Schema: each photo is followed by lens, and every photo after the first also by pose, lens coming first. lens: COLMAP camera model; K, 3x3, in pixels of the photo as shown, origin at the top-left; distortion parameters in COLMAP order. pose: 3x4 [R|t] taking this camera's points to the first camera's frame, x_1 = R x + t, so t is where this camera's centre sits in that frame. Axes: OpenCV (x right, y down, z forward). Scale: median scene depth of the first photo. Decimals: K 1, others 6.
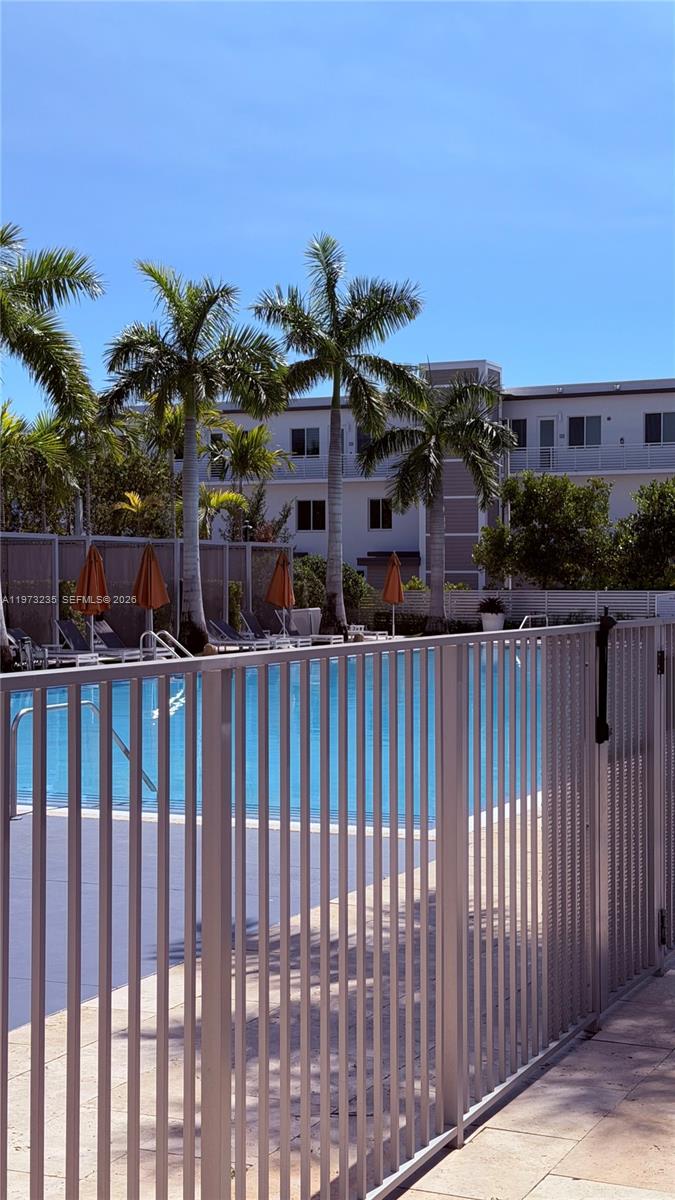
lens RADIAL K [[1666.7, 0, 337.5], [0, 1666.7, 600.0], [0, 0, 1]] dist [-0.015674, 0.014173]
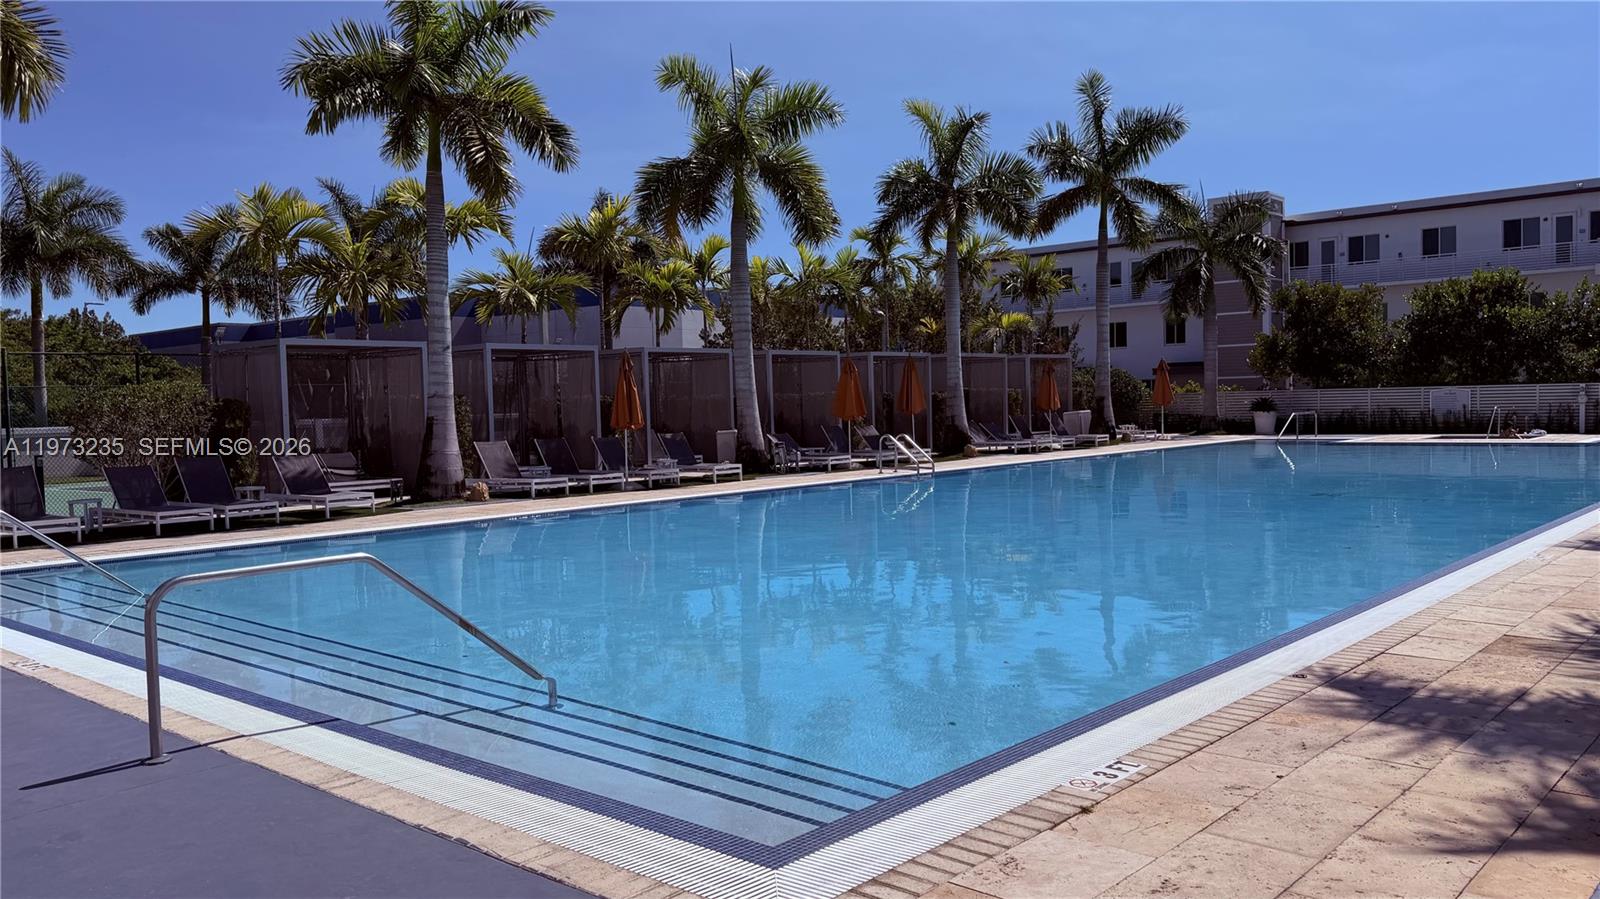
lens RADIAL K [[1141.4, 0, 800.0], [0, 1141.4, 449.5], [0, 0, 1]] dist [0.122468, -0.289171]
pose [[0.949240, -0.011576, -0.314339, 0.046317], [0.022322, 0.999282, 0.030607, 0.003118], [0.313759, -0.036070, 0.948817, 0.204195]]
